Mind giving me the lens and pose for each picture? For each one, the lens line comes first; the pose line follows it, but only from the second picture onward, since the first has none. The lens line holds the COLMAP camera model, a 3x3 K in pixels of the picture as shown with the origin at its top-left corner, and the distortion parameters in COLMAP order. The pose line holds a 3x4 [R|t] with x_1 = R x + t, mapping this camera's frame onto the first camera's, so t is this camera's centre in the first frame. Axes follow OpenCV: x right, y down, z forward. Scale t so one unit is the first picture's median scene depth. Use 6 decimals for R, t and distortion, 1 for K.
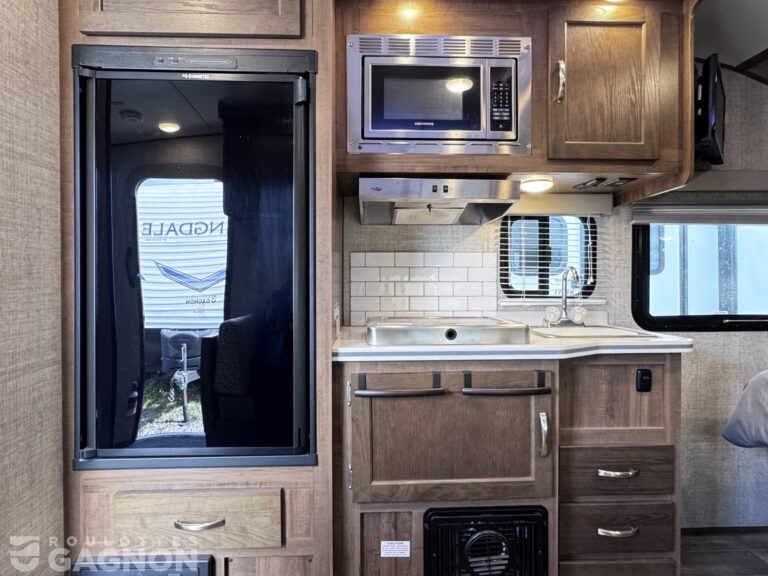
lens RADIAL K [[453.3, 0, 378.4], [0, 453.3, 287.3], [0, 0, 1]] dist [-0.002403, -0.001128]
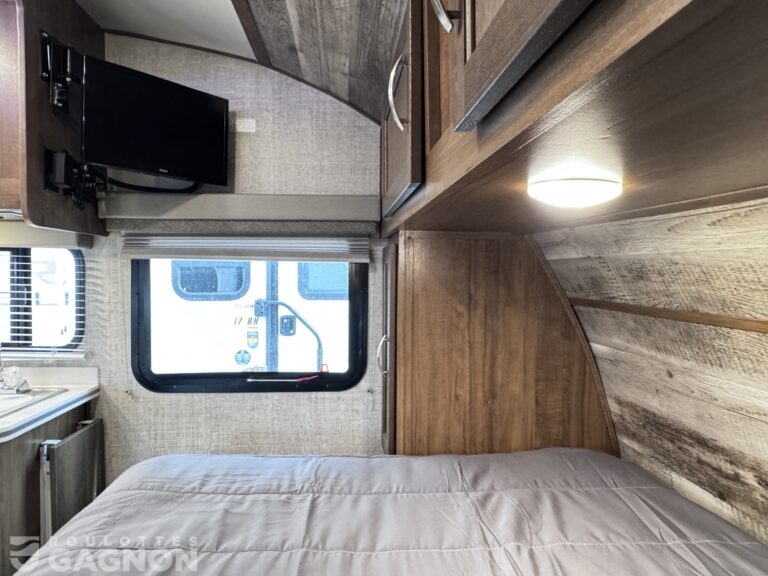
lens RADIAL K [[535.1, 0, 384.0], [0, 535.1, 288.0], [0, 0, 1]] dist [-0.005305, -0.002947]
pose [[0.999368, 0.007676, 0.034698, 1.273845], [-0.008355, 0.999776, 0.019470, -0.142997], [-0.034541, -0.019748, 0.999208, 0.061988]]
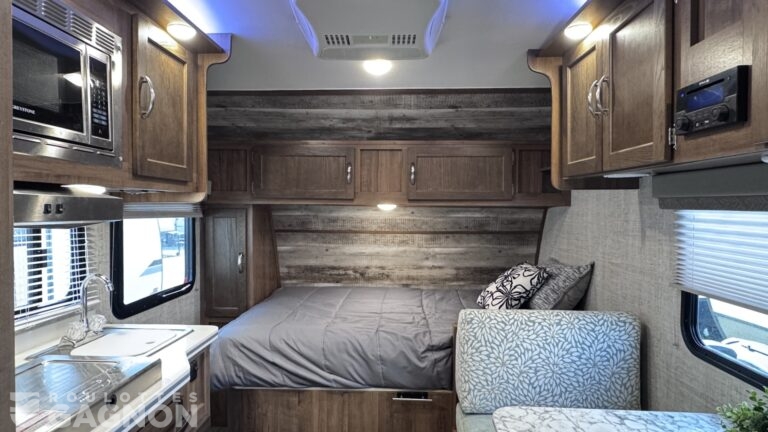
lens RADIAL K [[452.4, 0, 378.7], [0, 452.4, 216.4], [0, 0, 1]] dist [-0.002805, 0.000800]
pose [[0.076885, -0.018399, 0.996870, -0.528484], [0.003414, 0.999829, 0.018190, -0.211605], [-0.997034, 0.002005, 0.076934, 0.420518]]
